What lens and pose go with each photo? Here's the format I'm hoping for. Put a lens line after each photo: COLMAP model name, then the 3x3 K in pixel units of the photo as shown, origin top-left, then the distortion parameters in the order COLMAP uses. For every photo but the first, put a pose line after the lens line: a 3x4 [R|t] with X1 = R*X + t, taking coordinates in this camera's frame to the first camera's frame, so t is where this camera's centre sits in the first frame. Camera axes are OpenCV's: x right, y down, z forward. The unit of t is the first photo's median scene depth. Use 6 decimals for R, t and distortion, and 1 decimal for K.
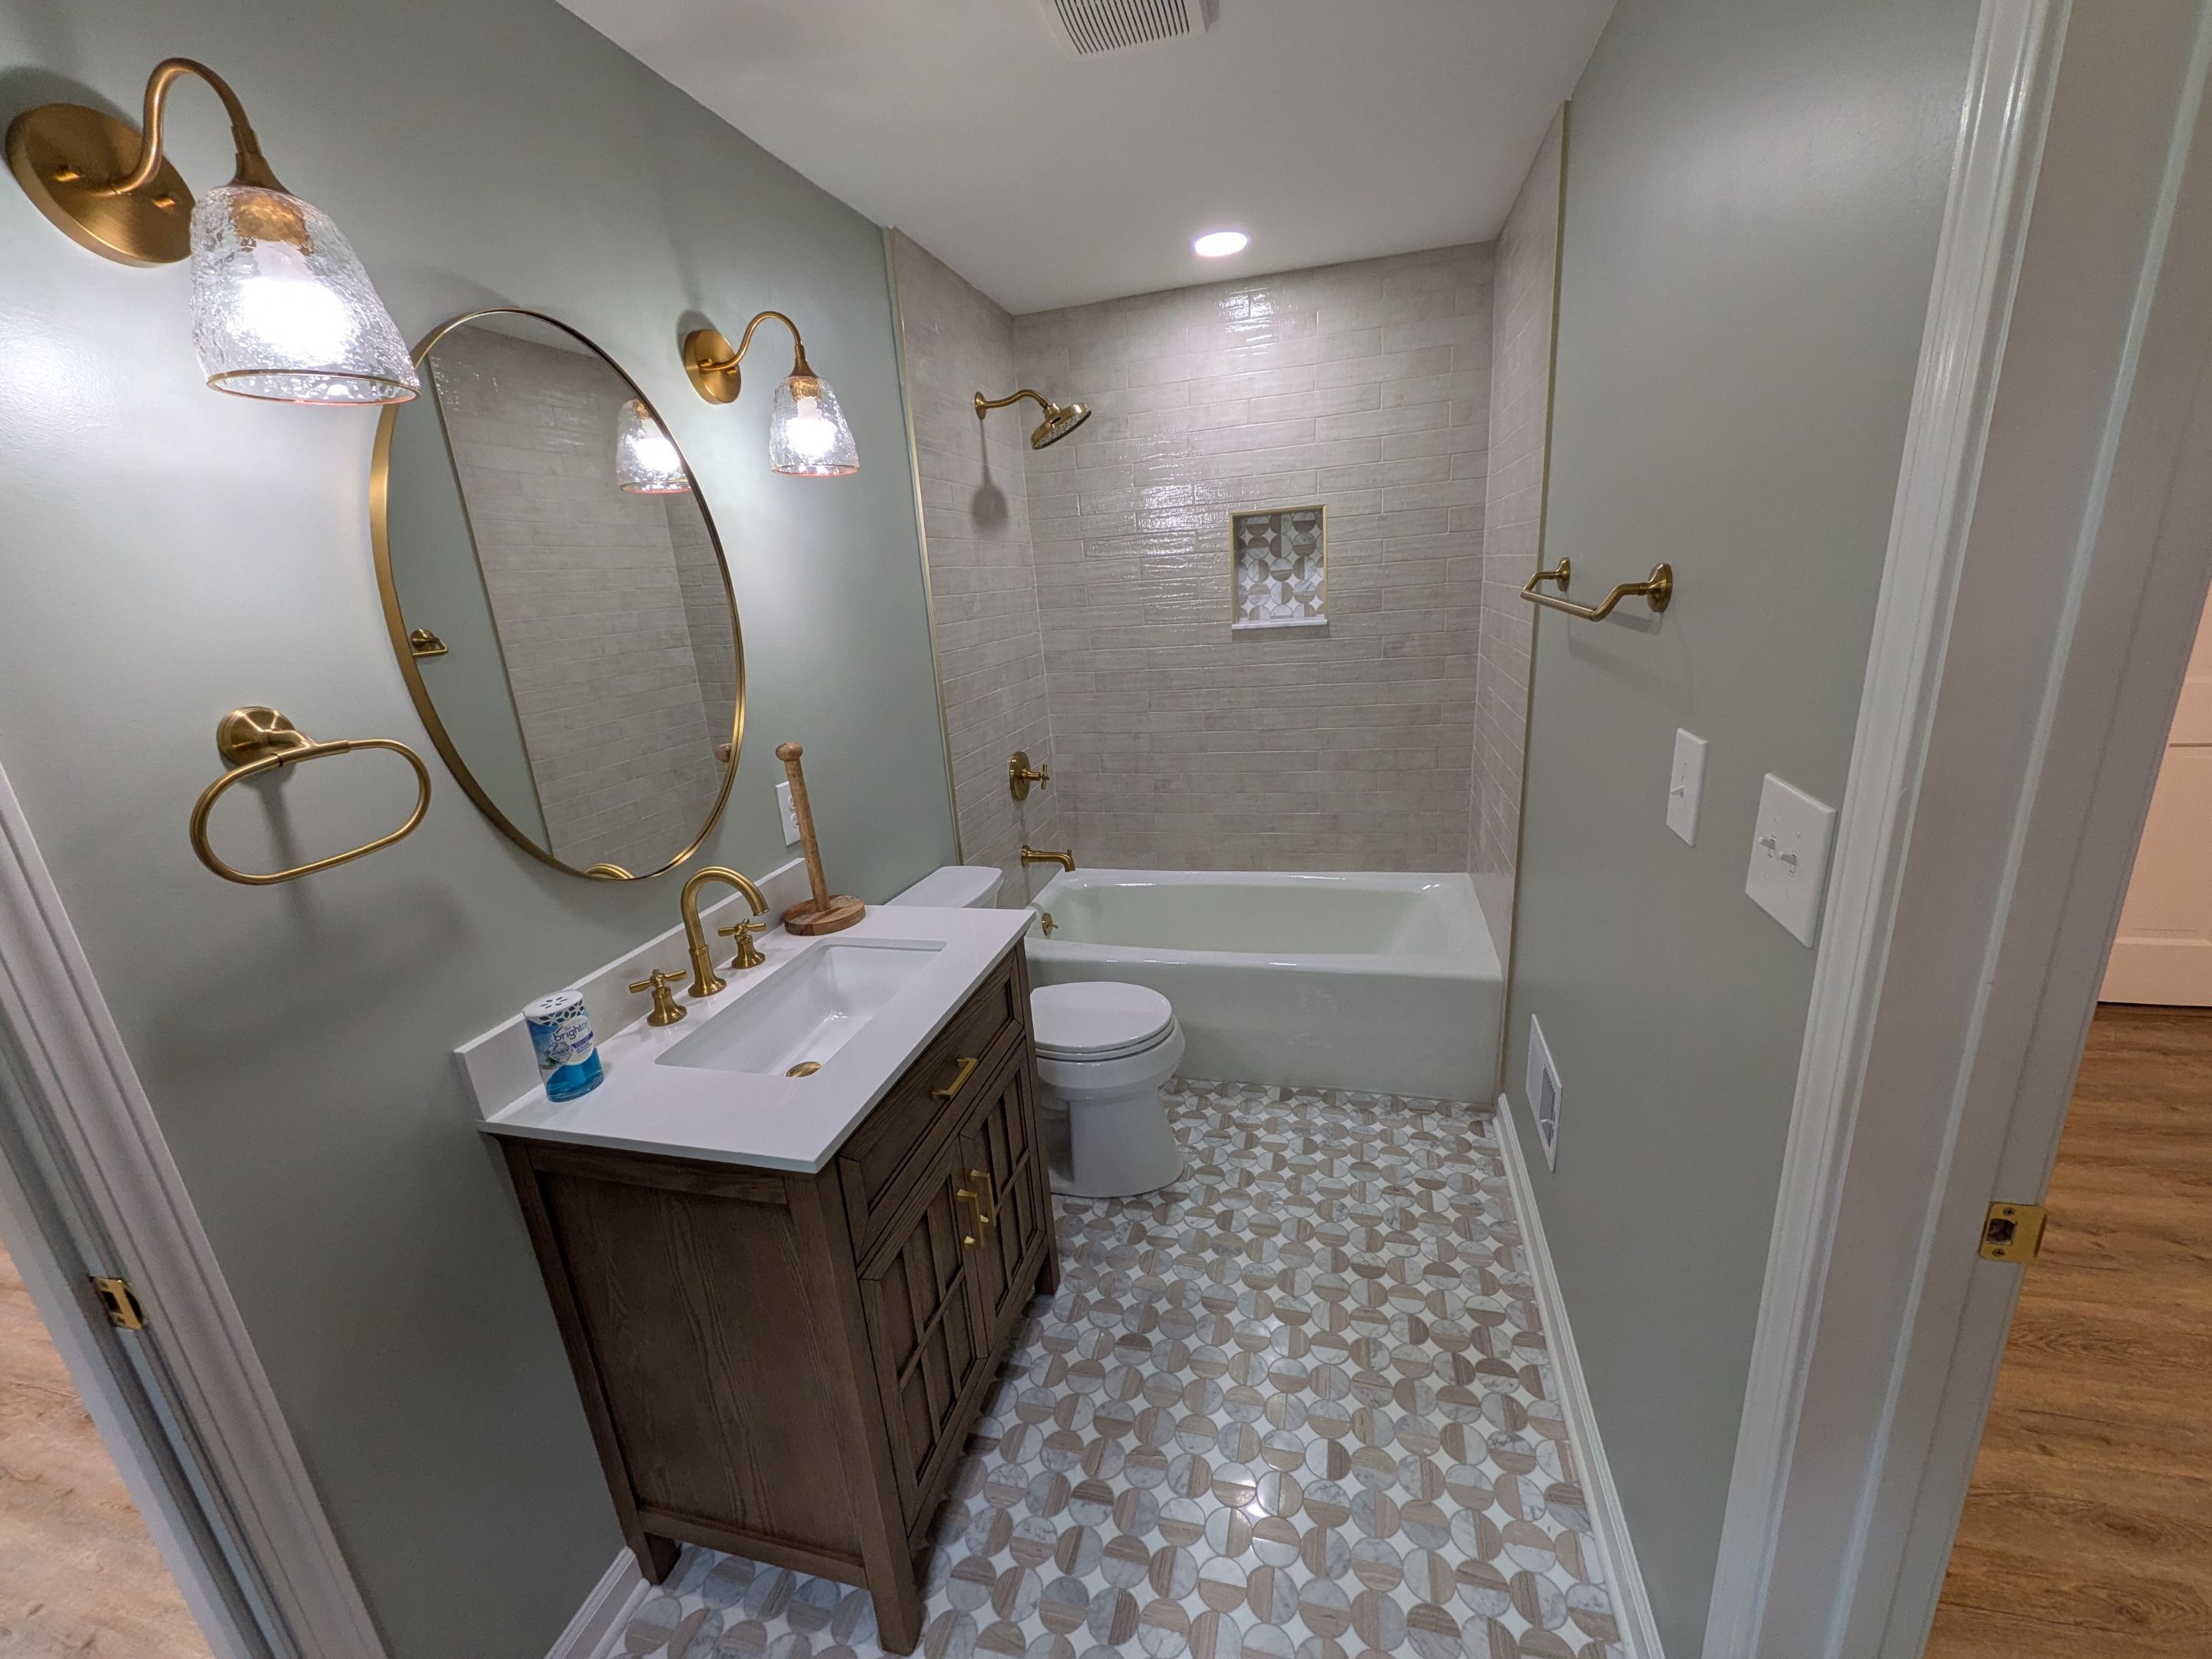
lens RADIAL K [[885.1, 0, 1112.6], [0, 885.1, 821.4], [0, 0, 1]] dist [0.000100, 0.000015]
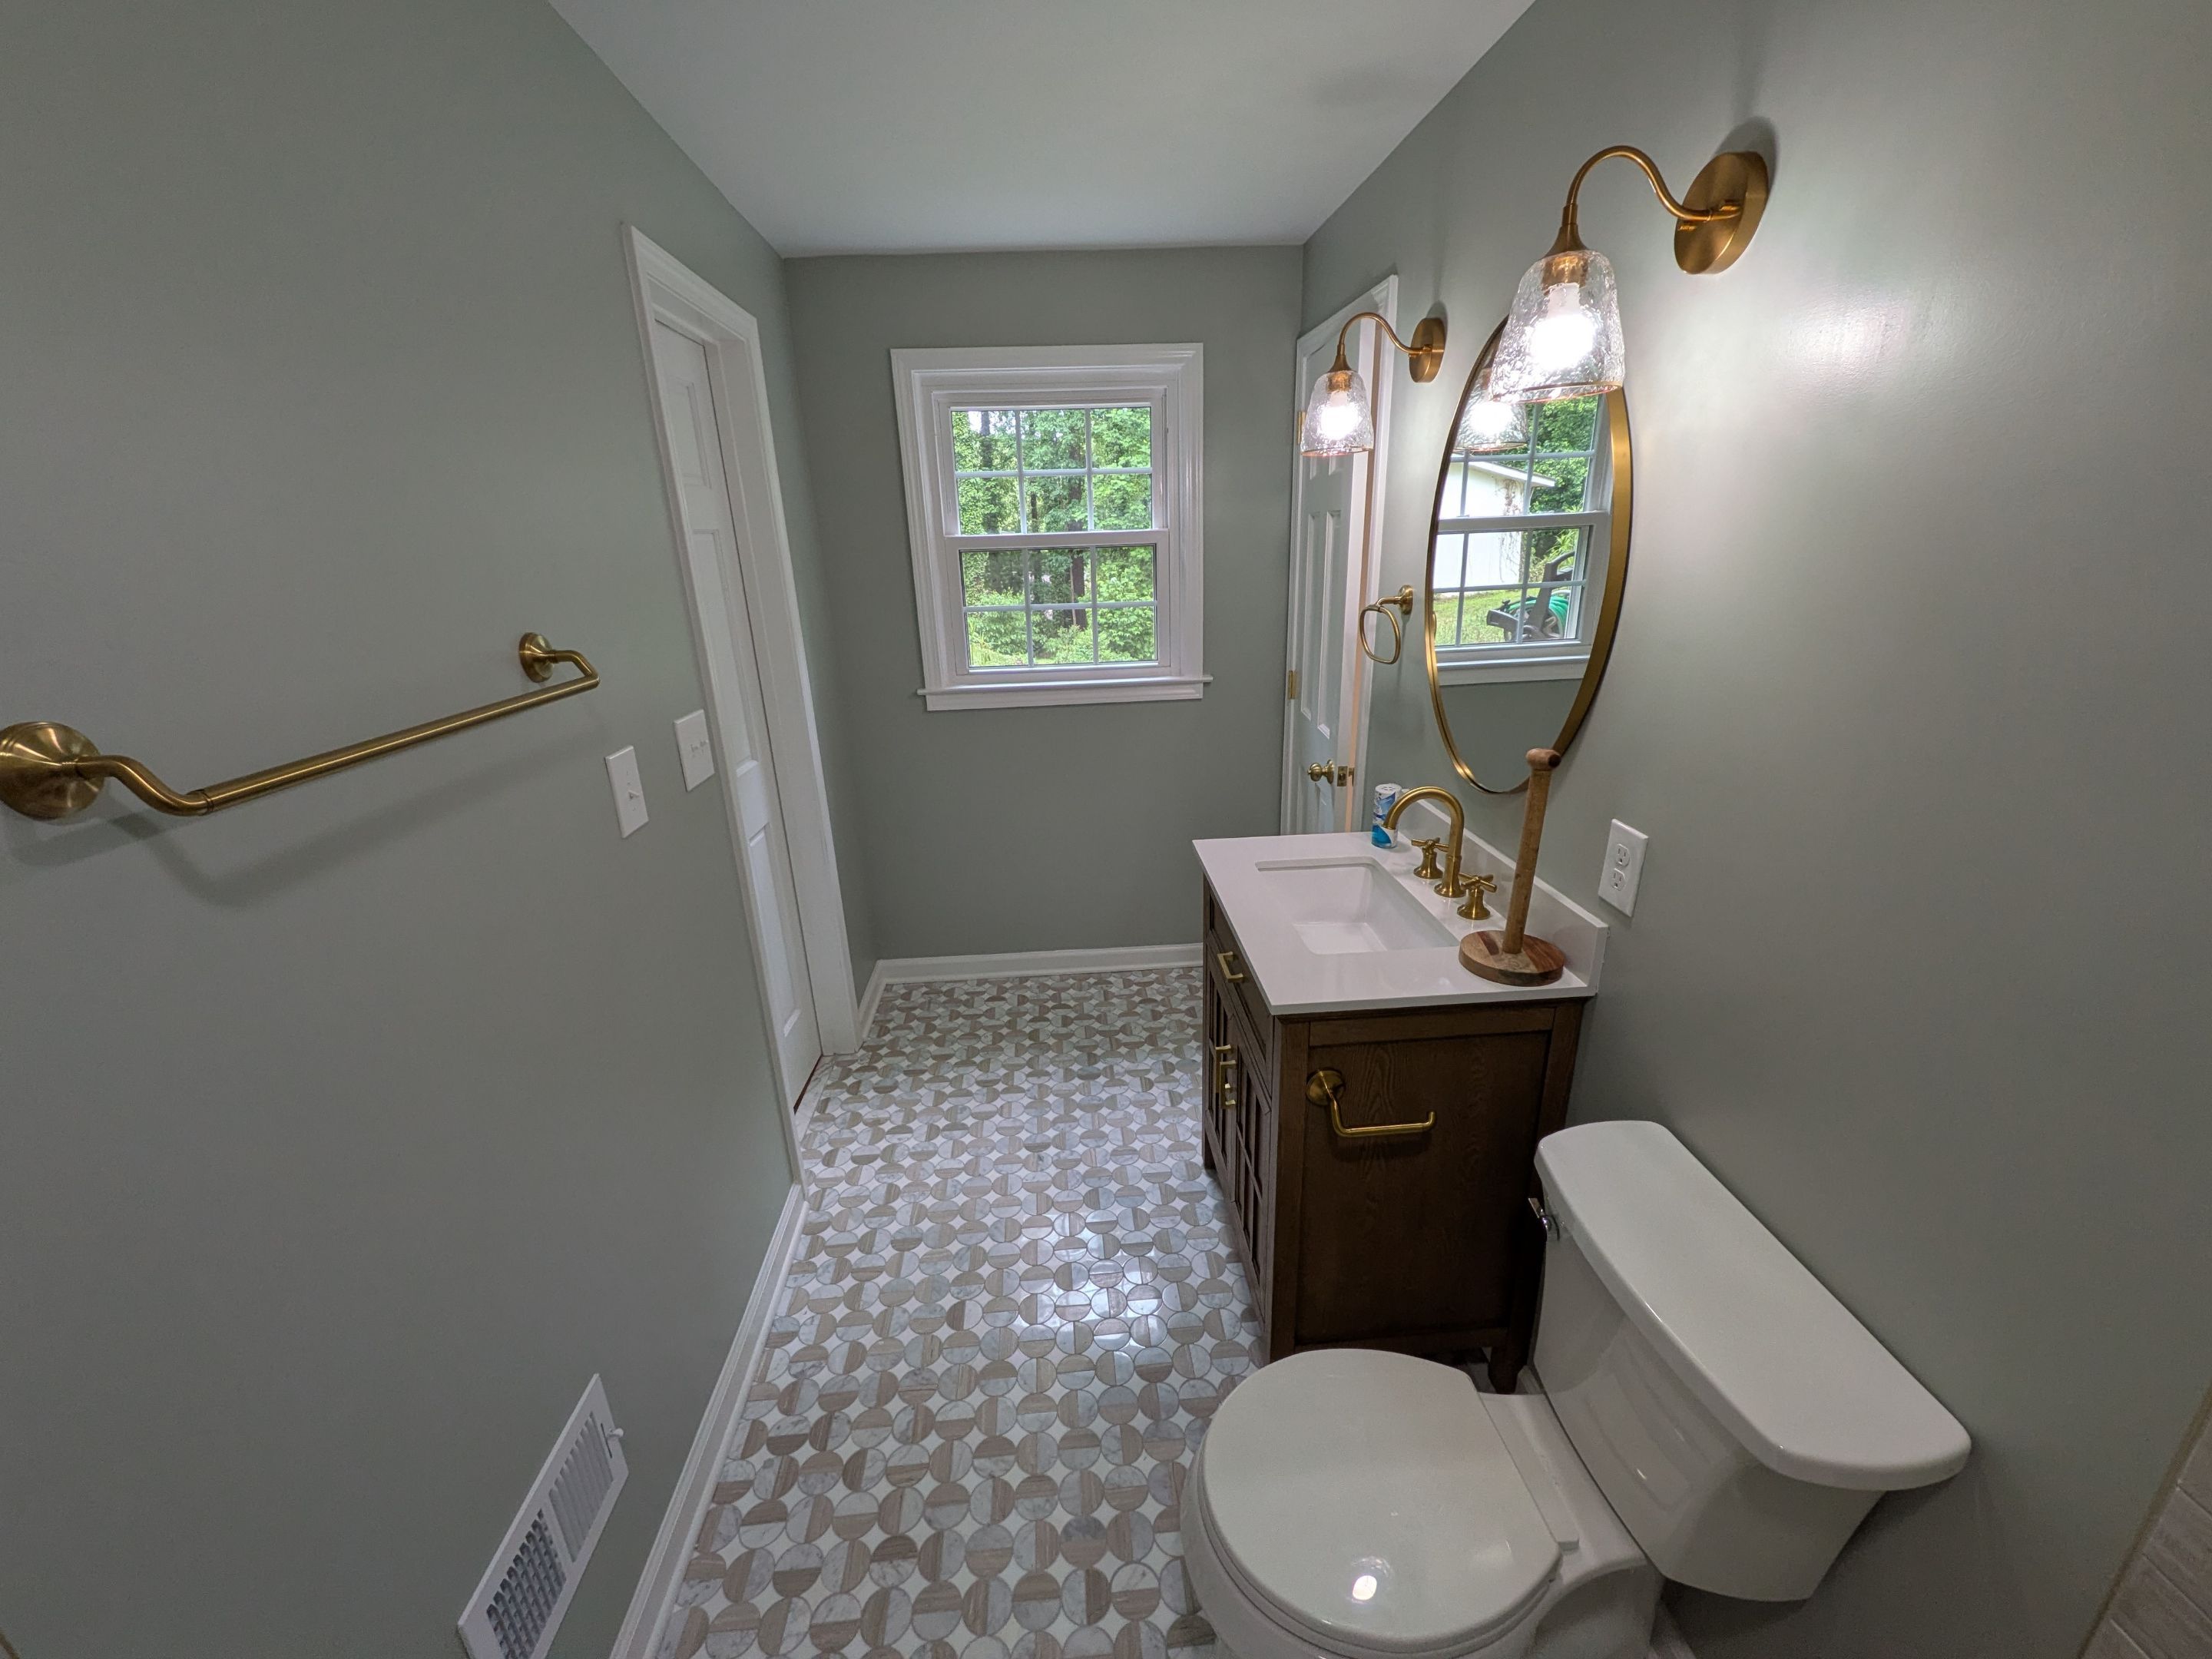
lens RADIAL K [[885.1, 0, 1113.0], [0, 885.1, 844.6], [0, 0, 1]] dist [0.000100, 0.000015]
pose [[-0.943184, 0.193542, -0.270082, 0.227479], [-0.001046, 0.811107, 0.584896, -0.466507], [0.332268, 0.551948, -0.764822, 1.471730]]
